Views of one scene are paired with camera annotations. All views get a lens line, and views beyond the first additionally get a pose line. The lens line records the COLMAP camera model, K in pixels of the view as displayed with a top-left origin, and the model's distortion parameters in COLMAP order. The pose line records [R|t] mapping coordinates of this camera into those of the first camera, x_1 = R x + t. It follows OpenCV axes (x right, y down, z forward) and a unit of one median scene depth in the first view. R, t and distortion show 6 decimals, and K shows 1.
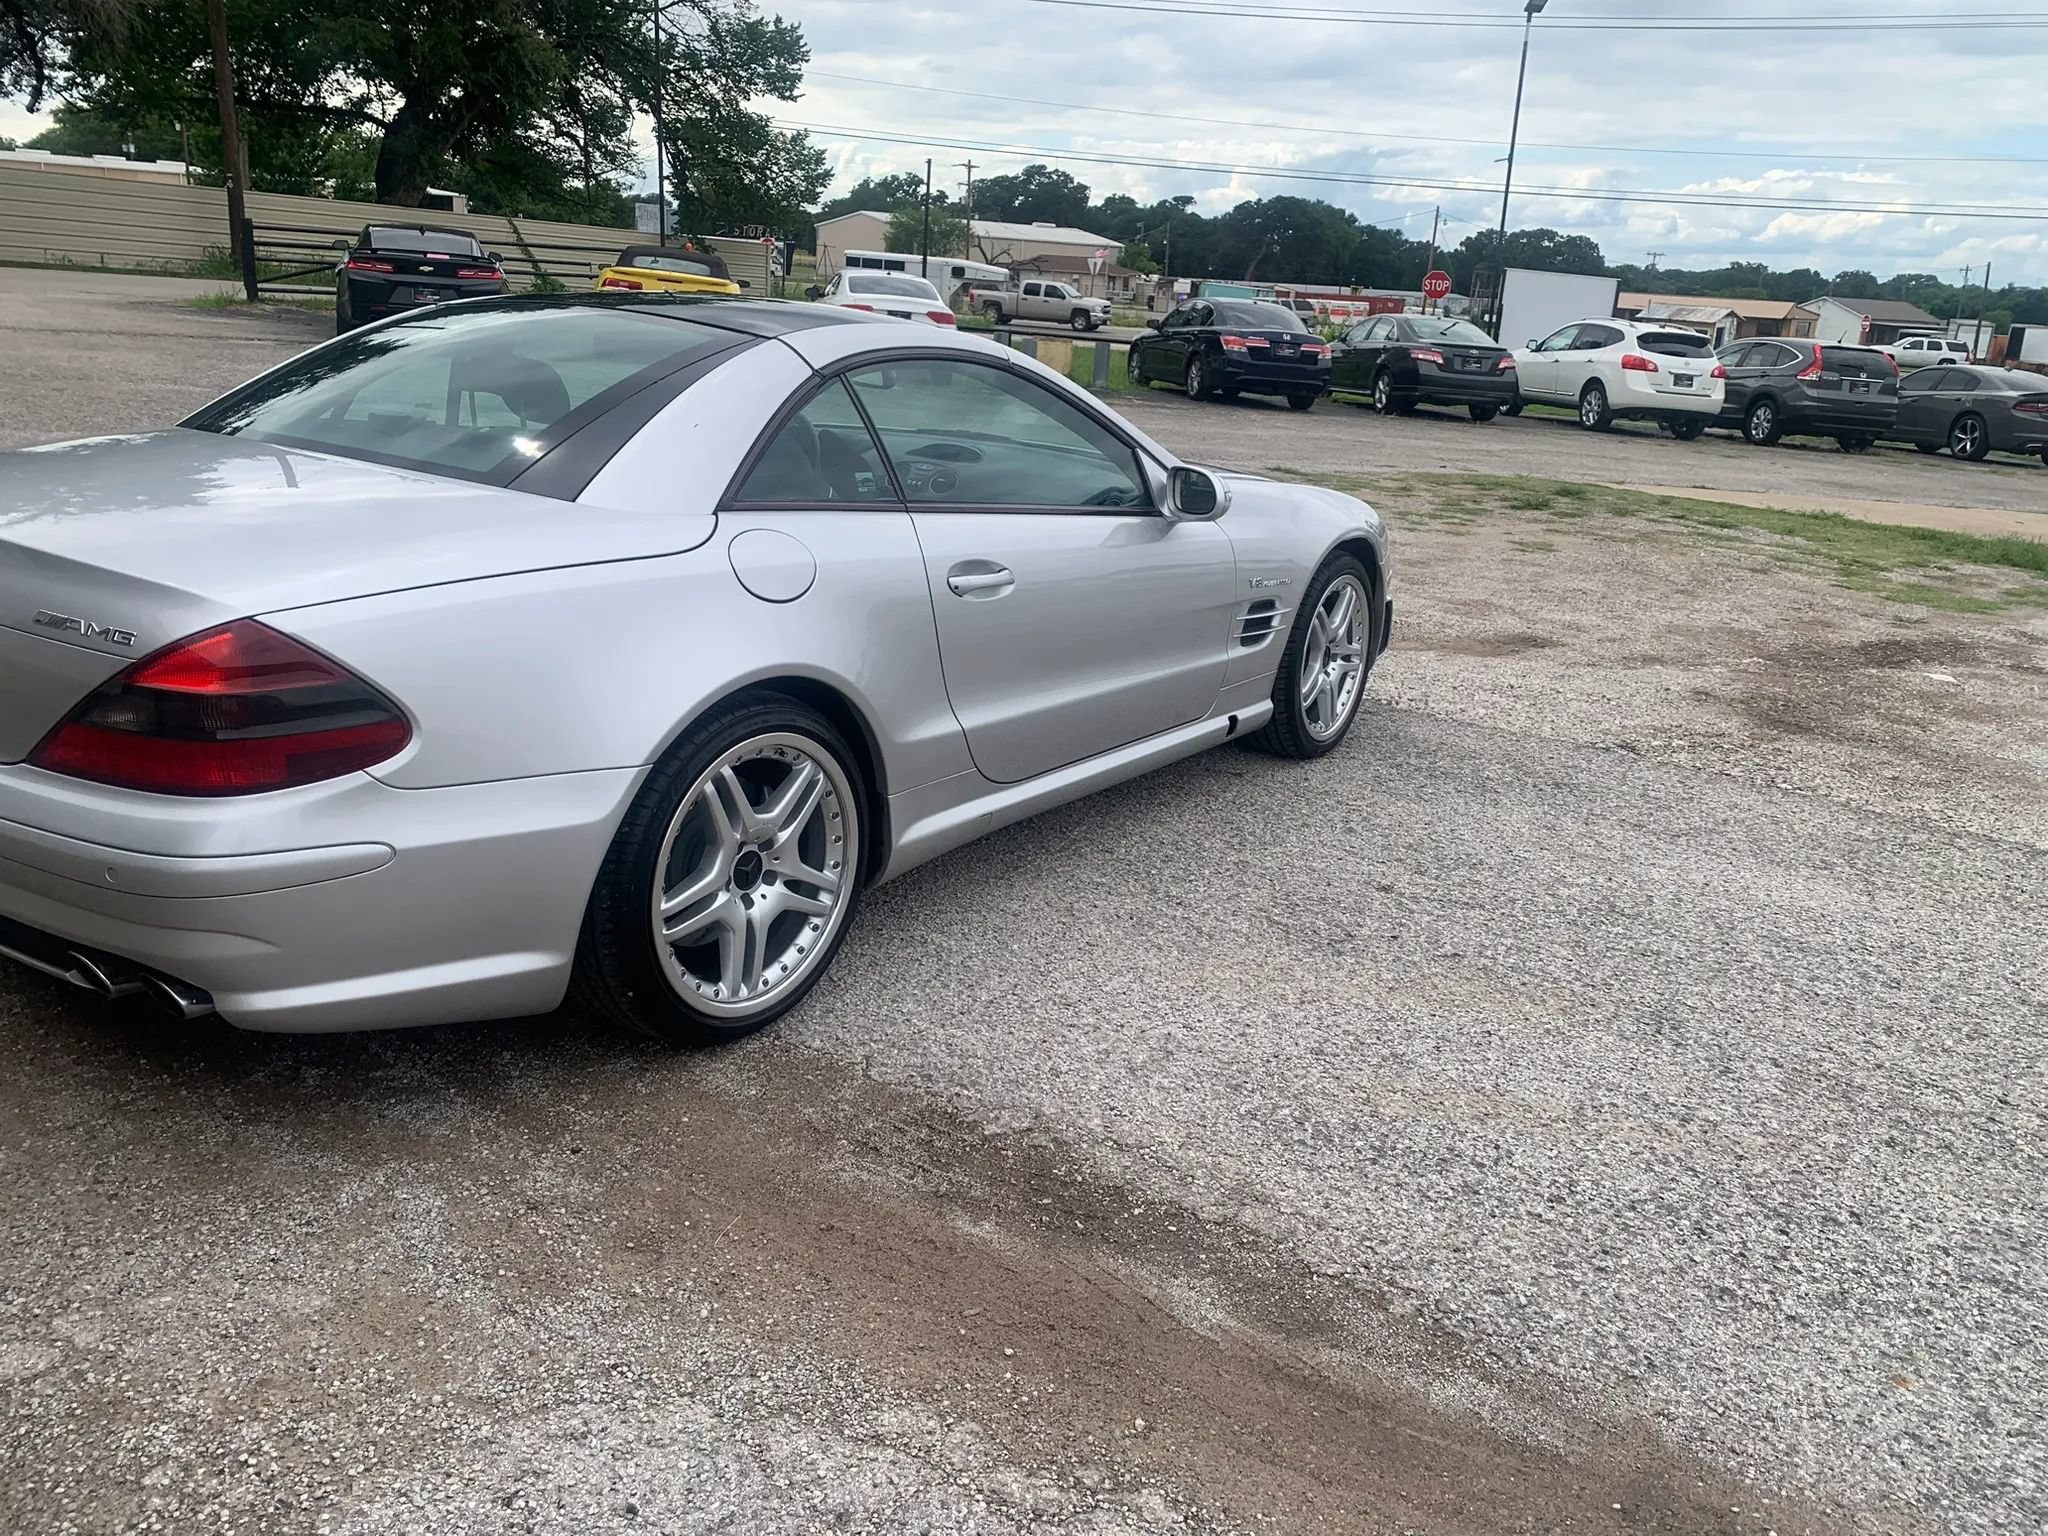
lens RADIAL K [[1581.4, 0, 1045.9], [0, 1581.4, 735.7], [0, 0, 1]] dist [0.018927, -0.019415]
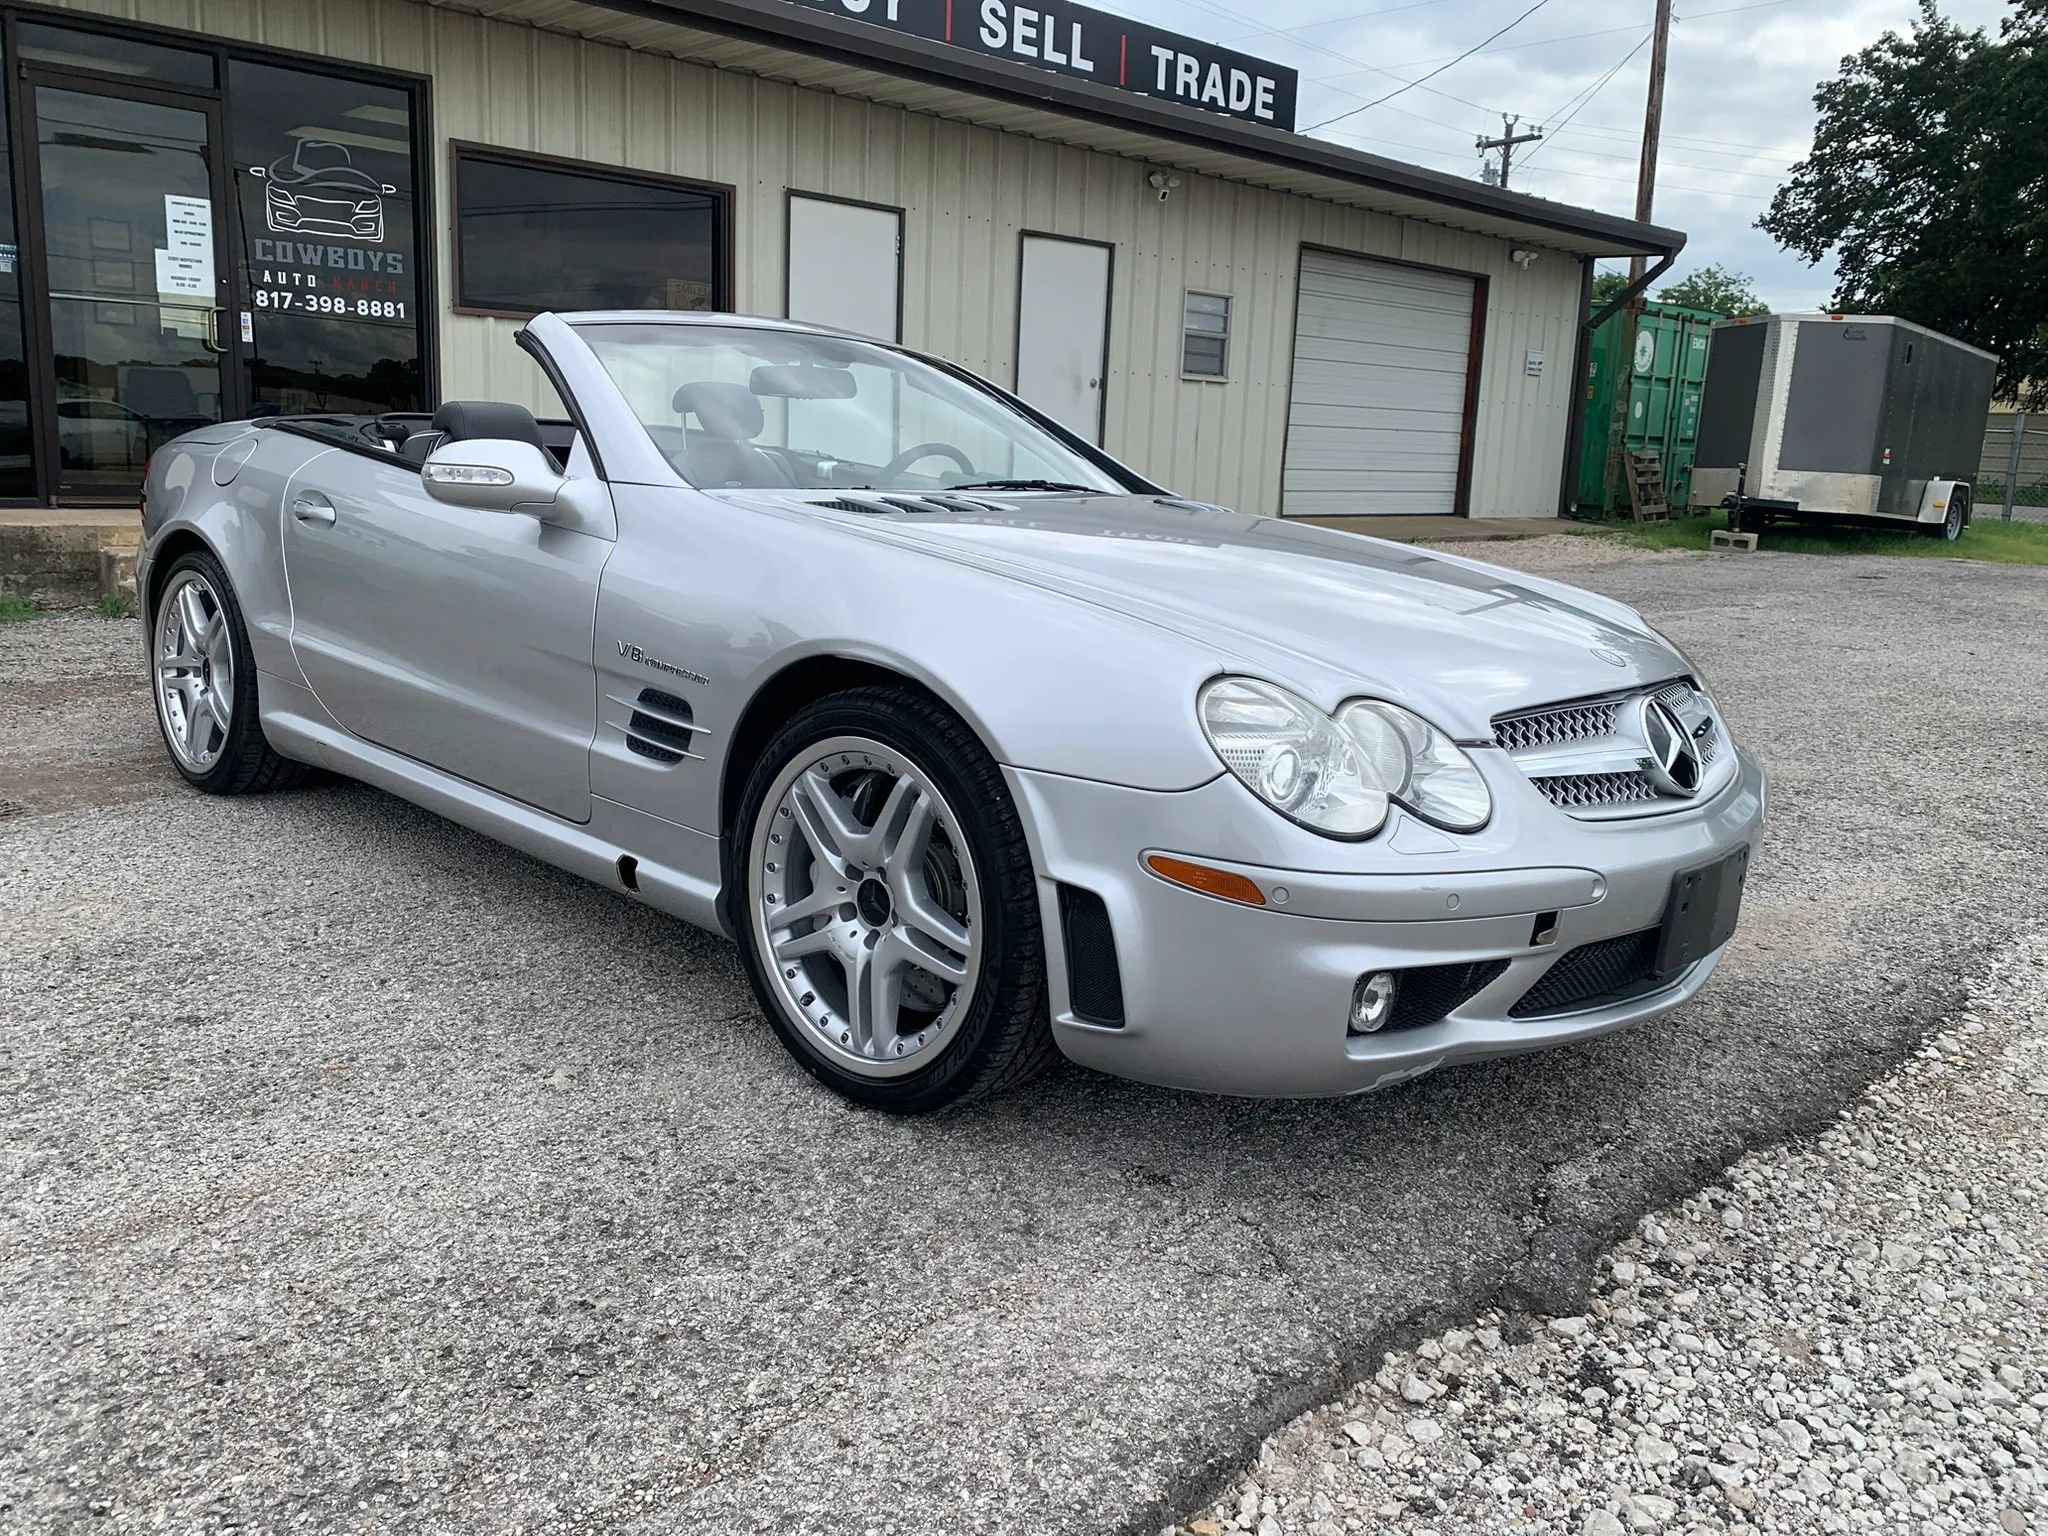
lens RADIAL K [[1581.4, 0, 1041.3], [0, 1581.4, 759.4], [0, 0, 1]] dist [0.018927, -0.019415]
pose [[-0.146360, 0.125697, -0.981213, 0.801172], [-0.328822, 0.929311, 0.168096, -0.236491], [0.932982, 0.347247, -0.094682, 1.340882]]
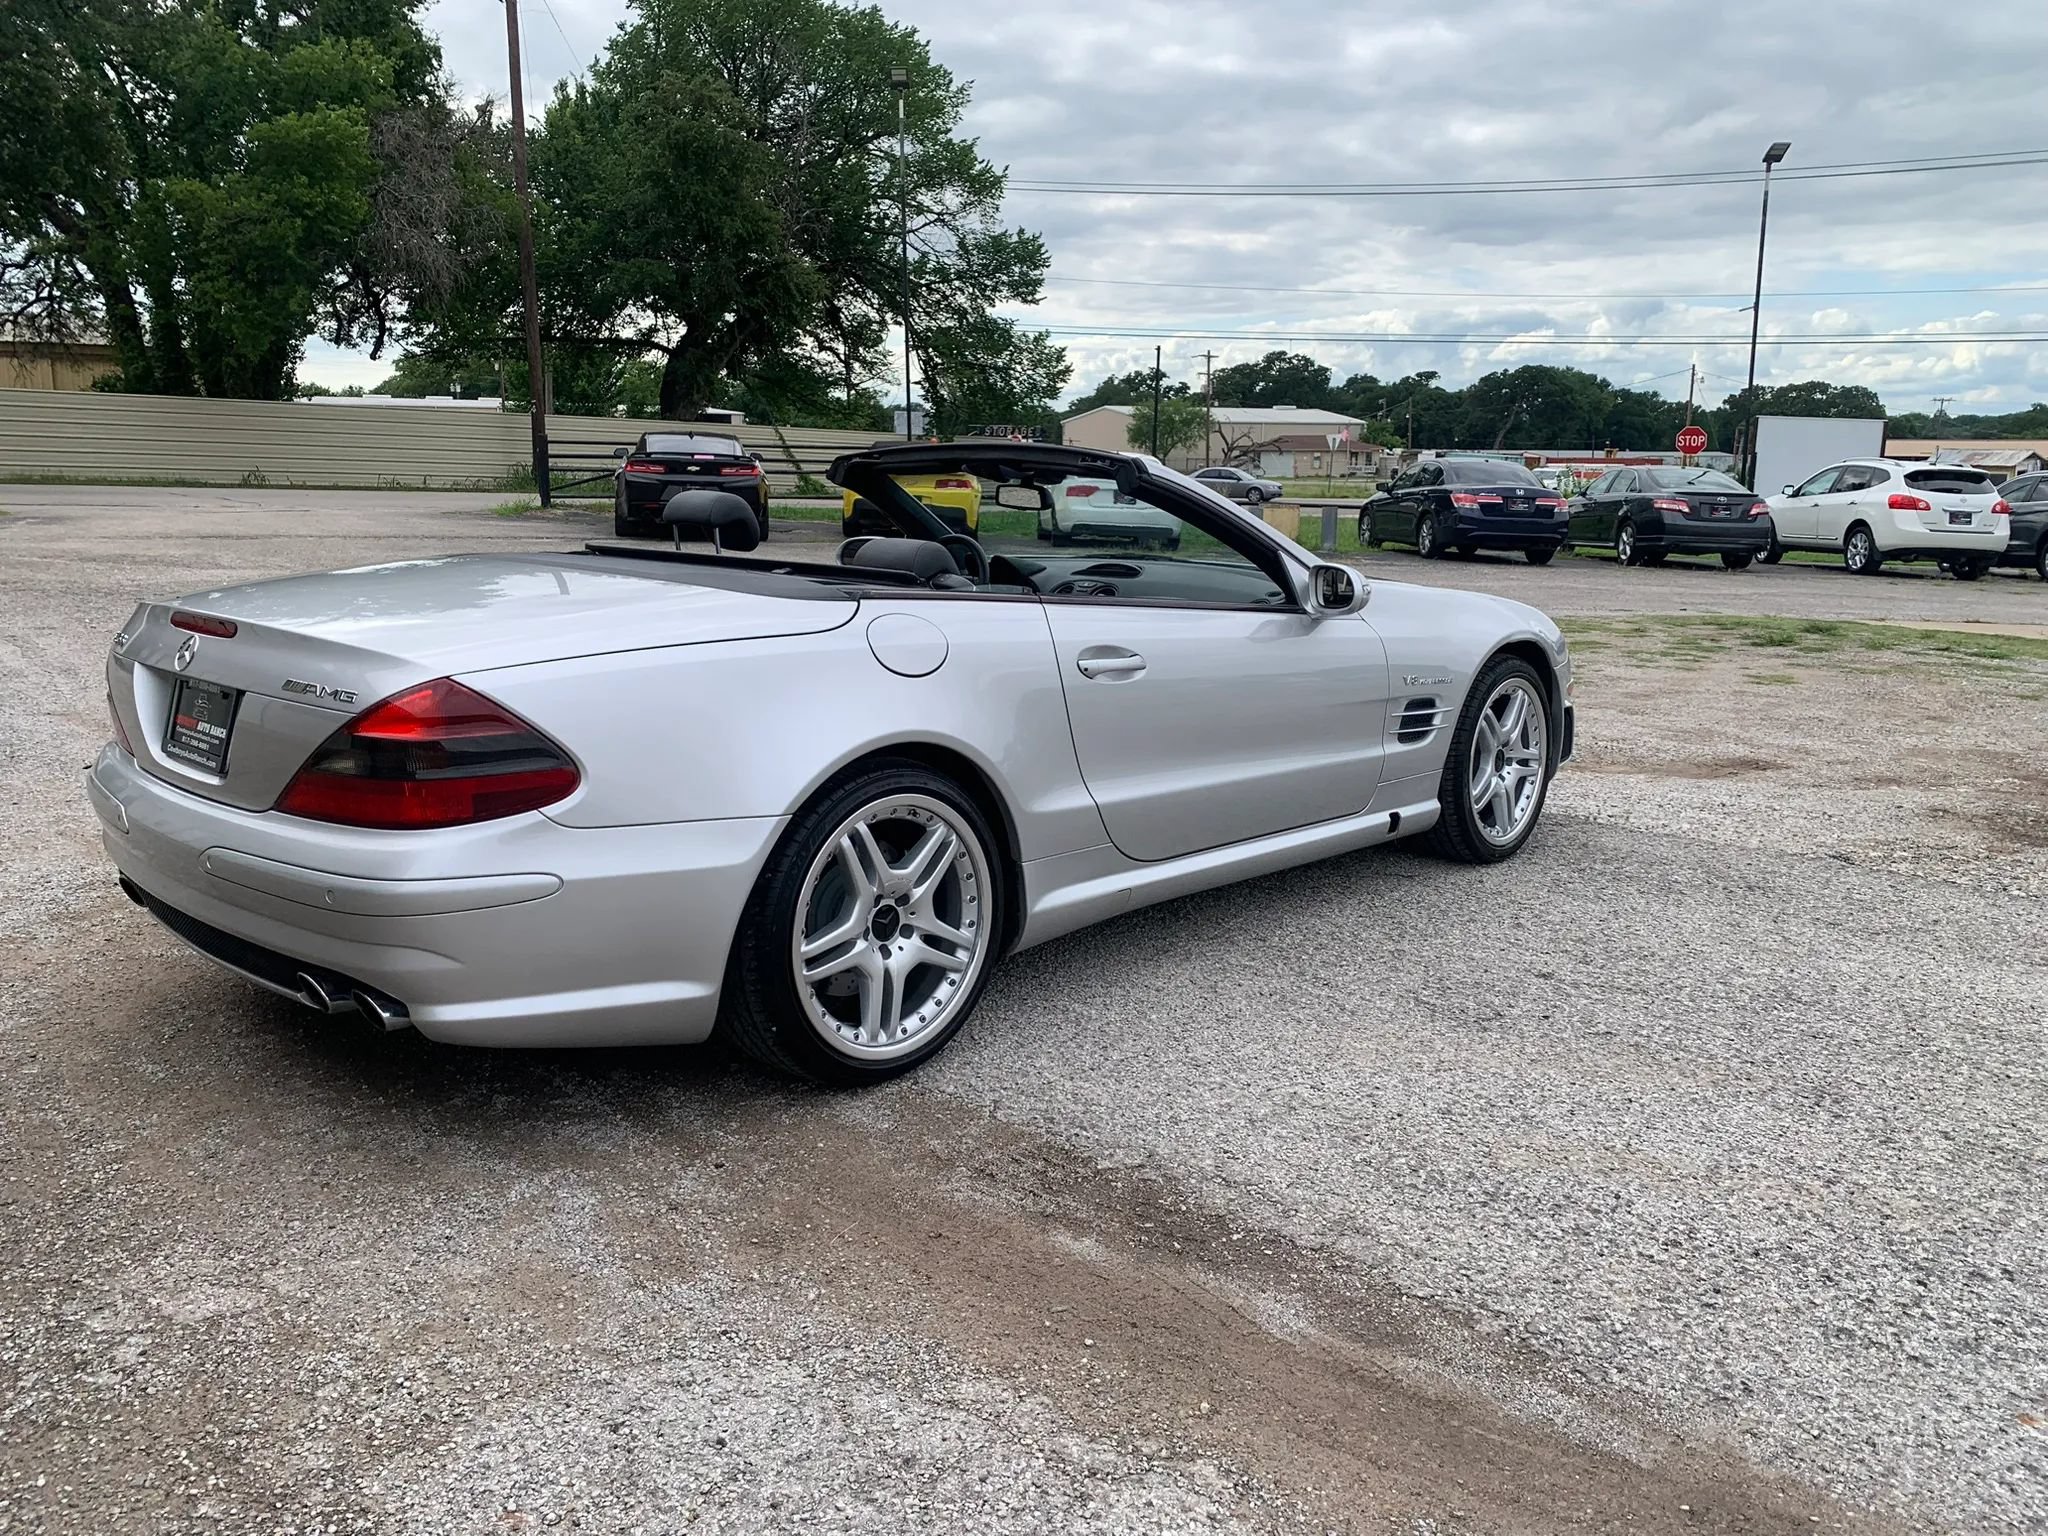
lens RADIAL K [[1581.4, 0, 1026.5], [0, 1581.4, 749.5], [0, 0, 1]] dist [0.018927, -0.019415]
pose [[0.985462, -0.022677, -0.168379, 0.065160], [0.005005, 0.994497, -0.104642, 0.057821], [0.169825, 0.102278, 0.980152, -0.040553]]
